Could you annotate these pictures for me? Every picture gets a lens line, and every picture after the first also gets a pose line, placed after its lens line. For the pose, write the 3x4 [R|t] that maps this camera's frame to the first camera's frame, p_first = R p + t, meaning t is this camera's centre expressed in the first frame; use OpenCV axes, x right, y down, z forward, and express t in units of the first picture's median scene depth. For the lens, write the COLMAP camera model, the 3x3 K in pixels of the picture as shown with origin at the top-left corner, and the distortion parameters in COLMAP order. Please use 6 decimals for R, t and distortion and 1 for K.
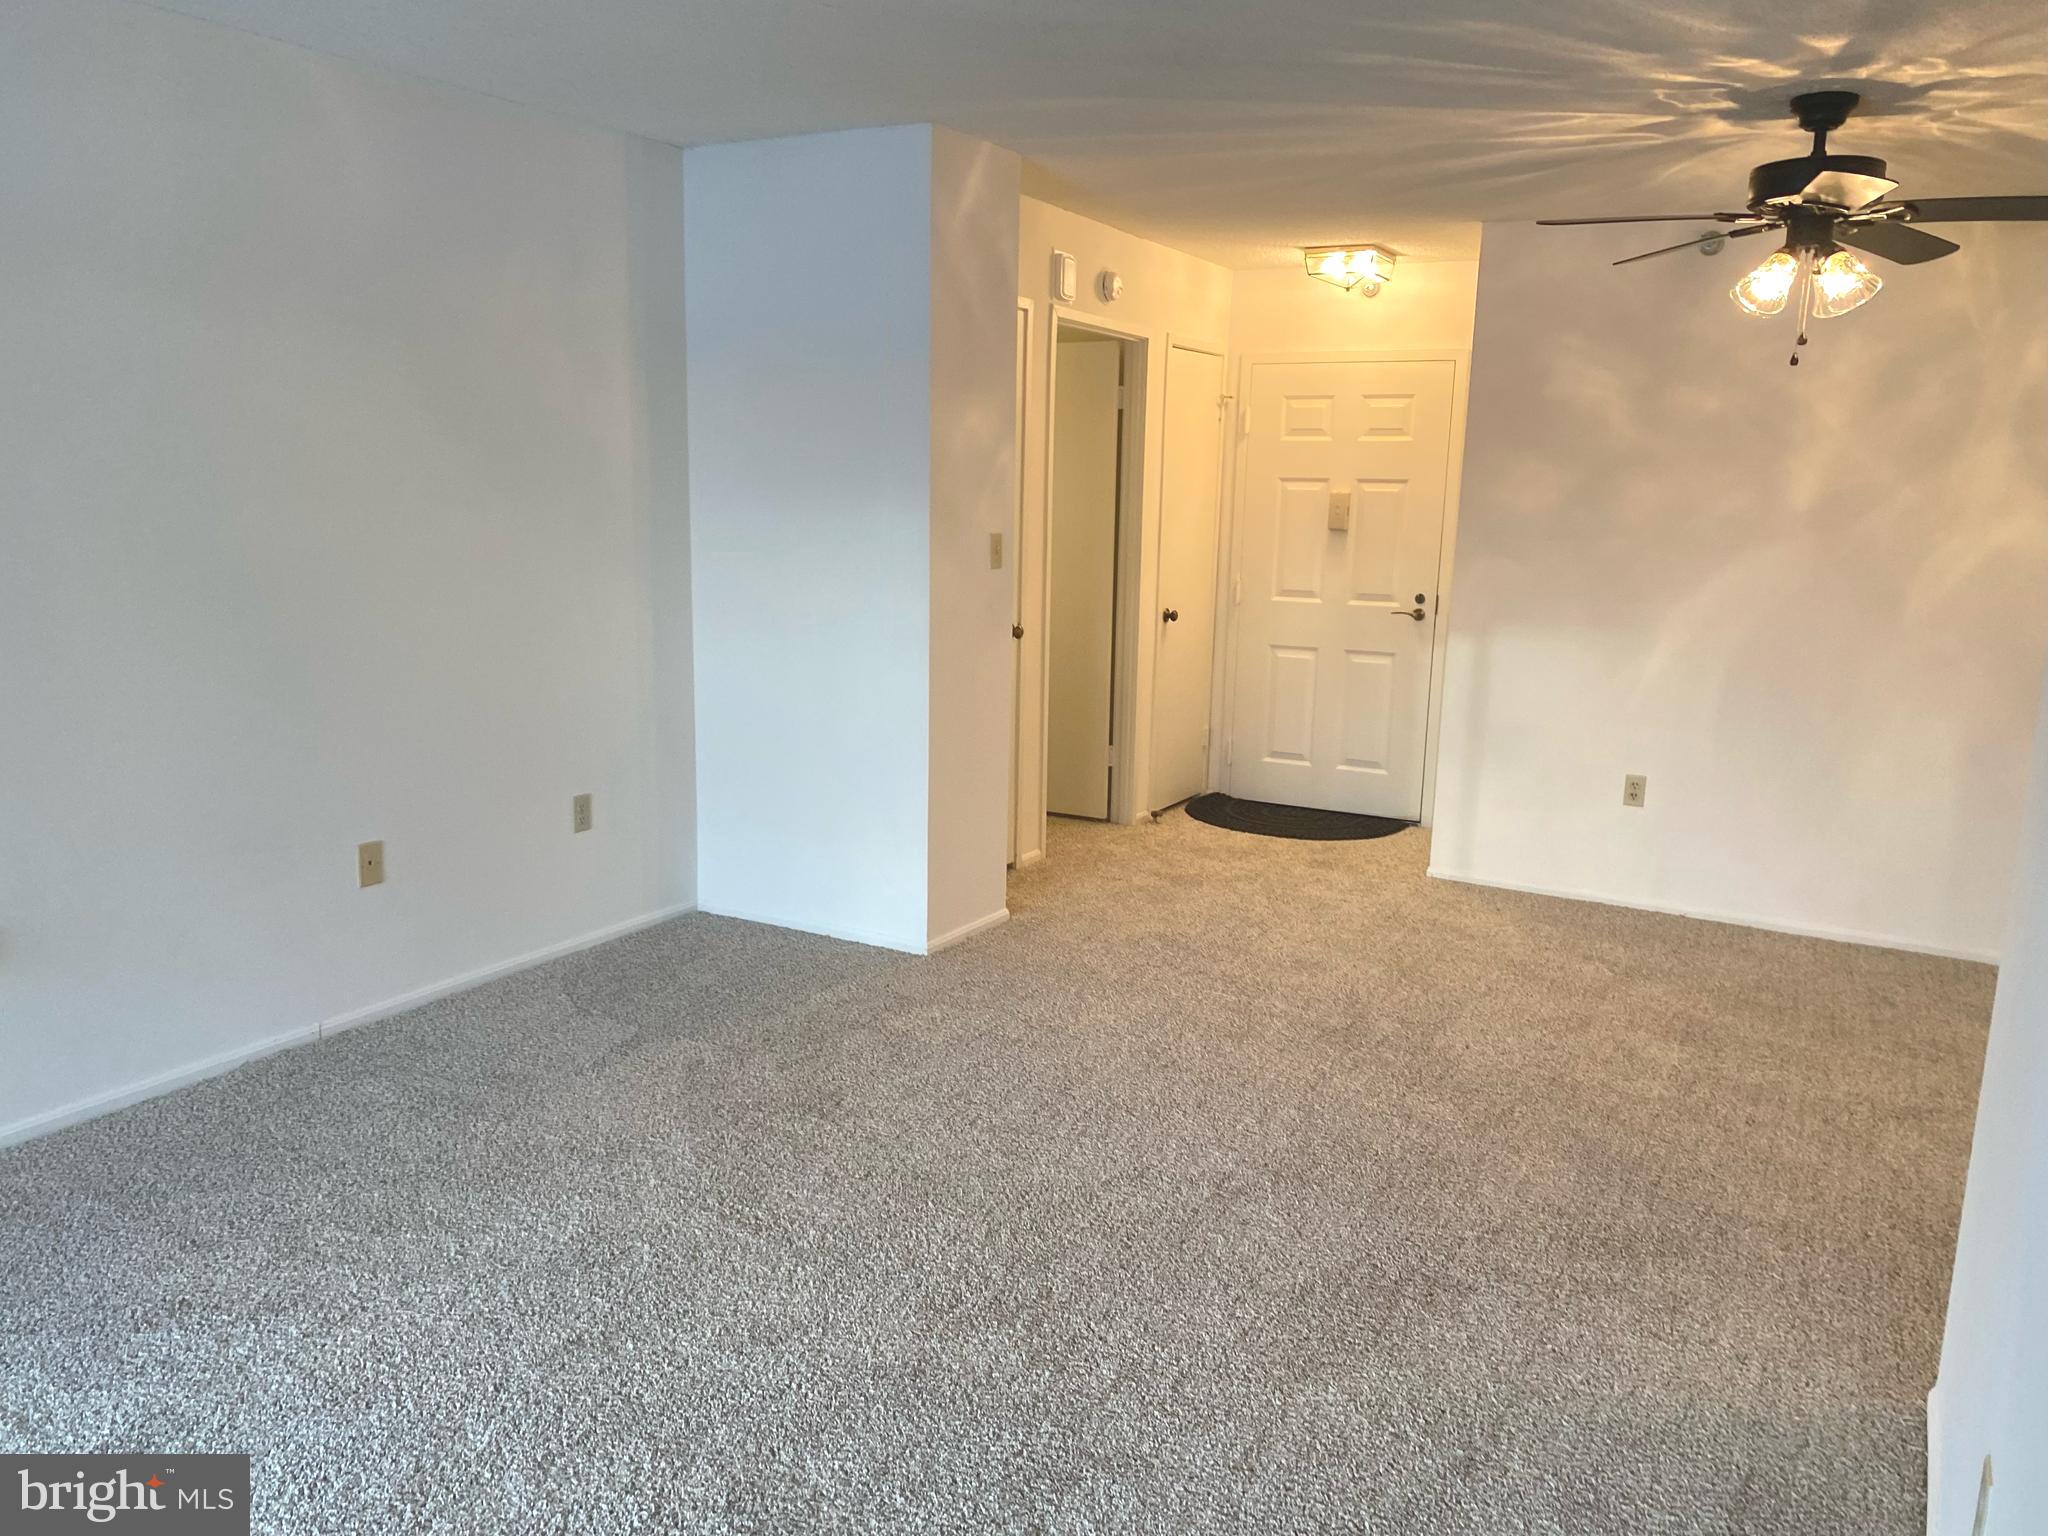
lens RADIAL K [[1573.6, 0, 1024.0], [0, 1573.6, 768.0], [0, 0, 1]] dist [0.124376, -0.162292]
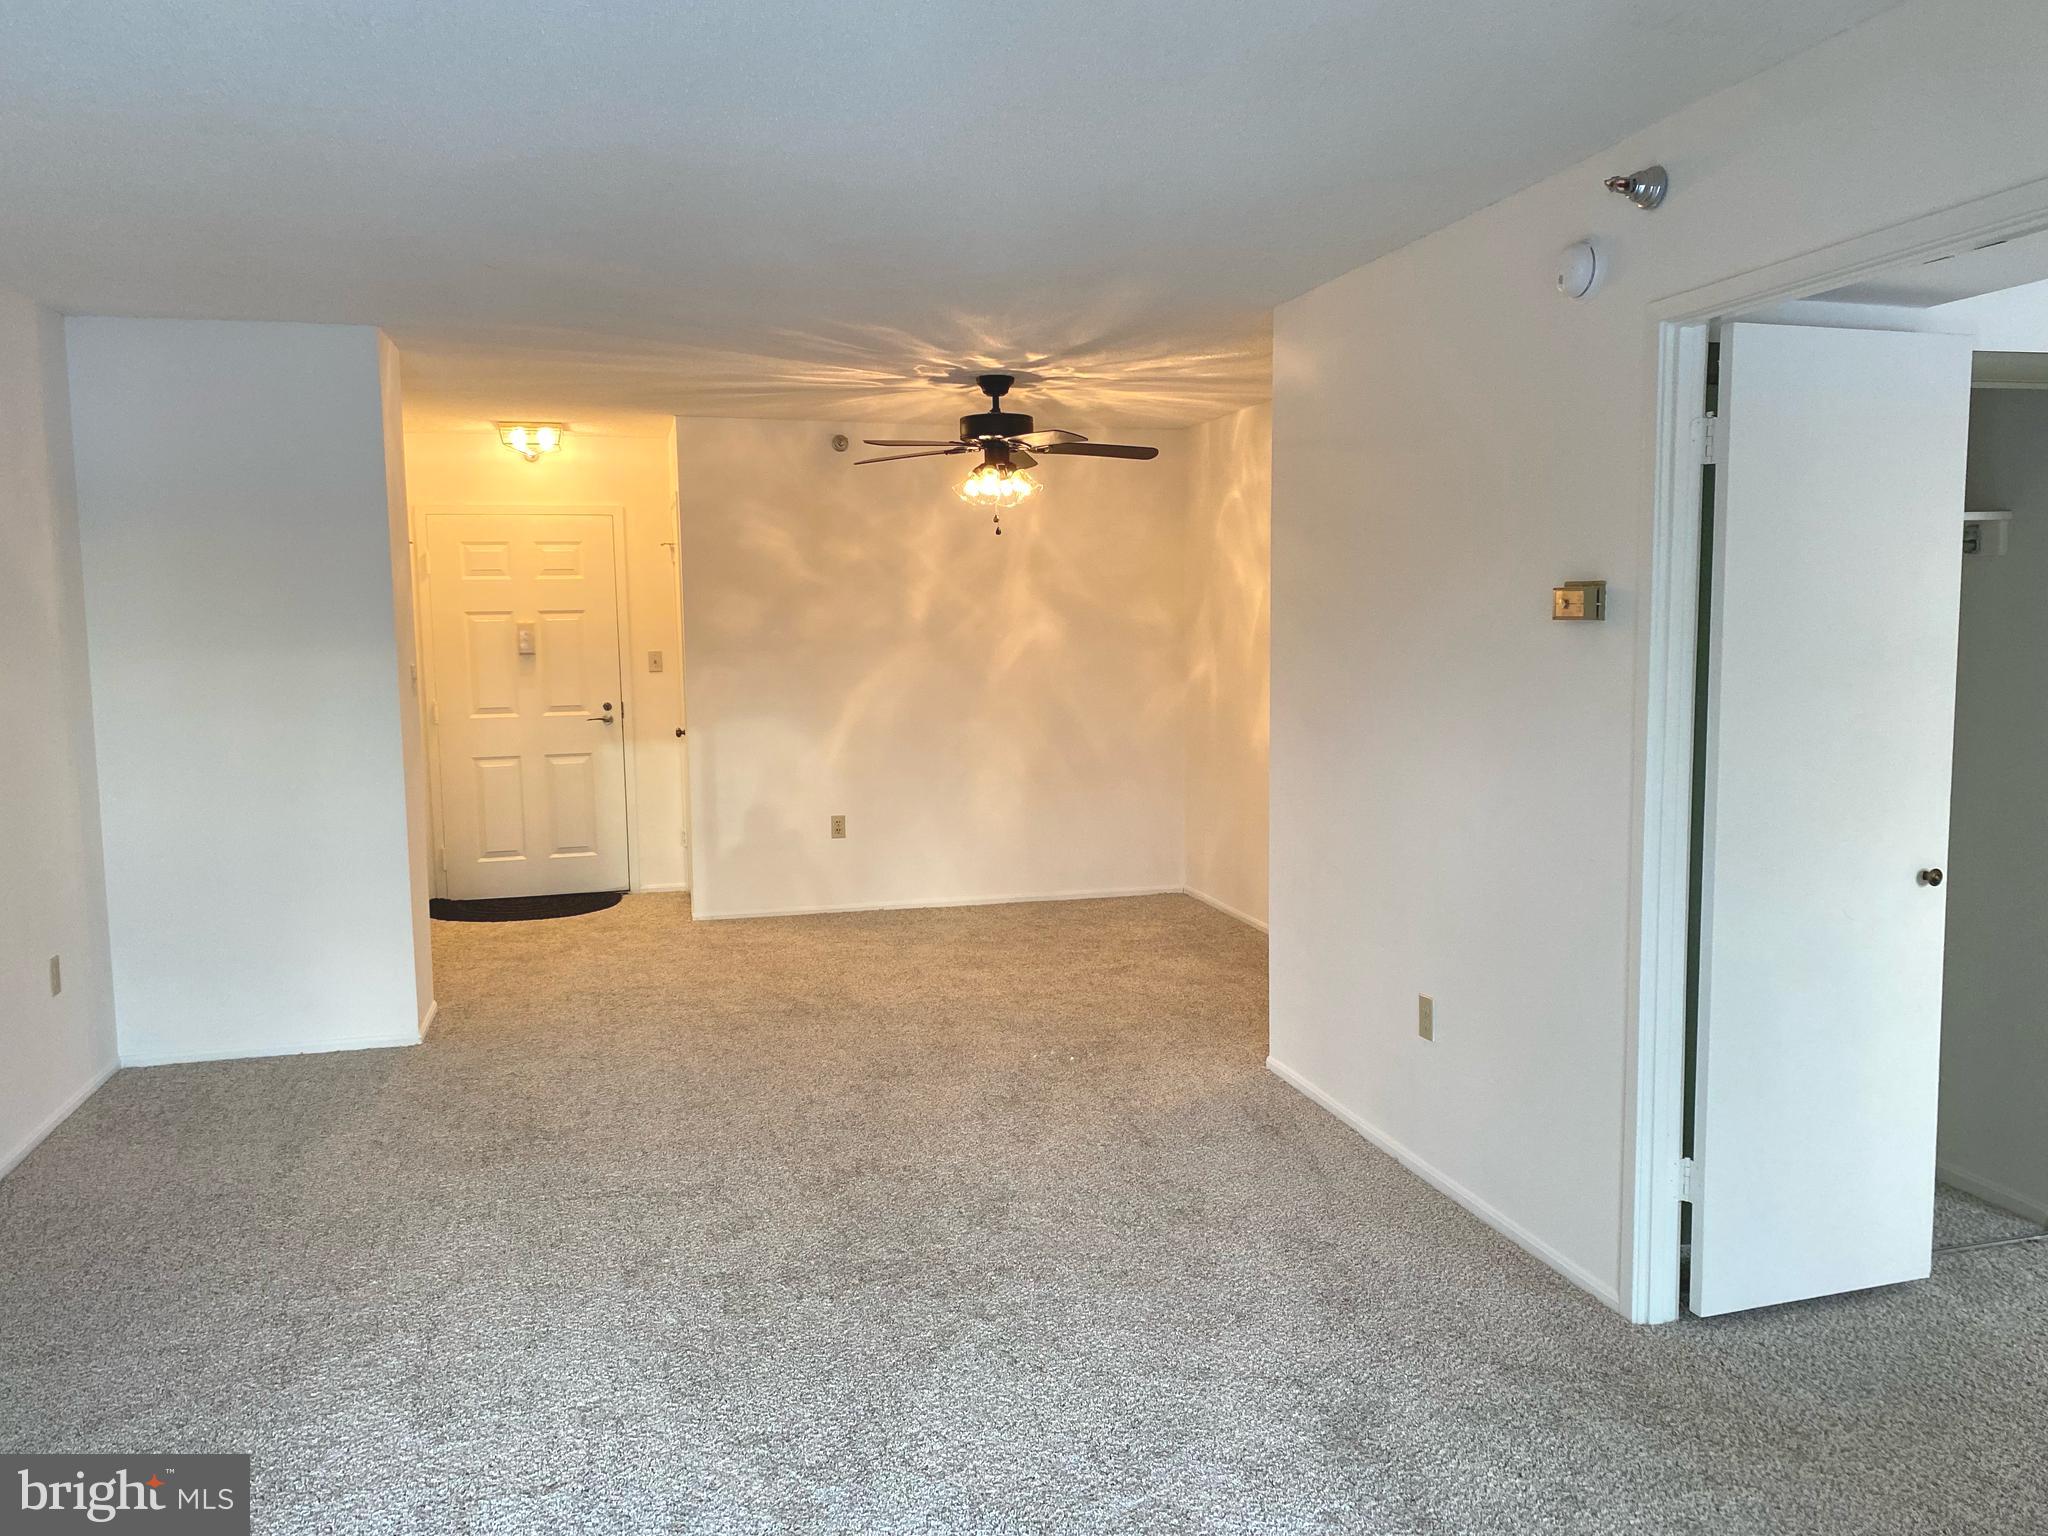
lens RADIAL K [[1573.6, 0, 1024.0], [0, 1573.6, 768.0], [0, 0, 1]] dist [0.124376, -0.162292]
pose [[0.714653, -0.104658, 0.691605, -0.485129], [0.157907, 0.987358, -0.013756, 0.009165], [-0.681422, 0.119040, 0.722145, -0.117697]]
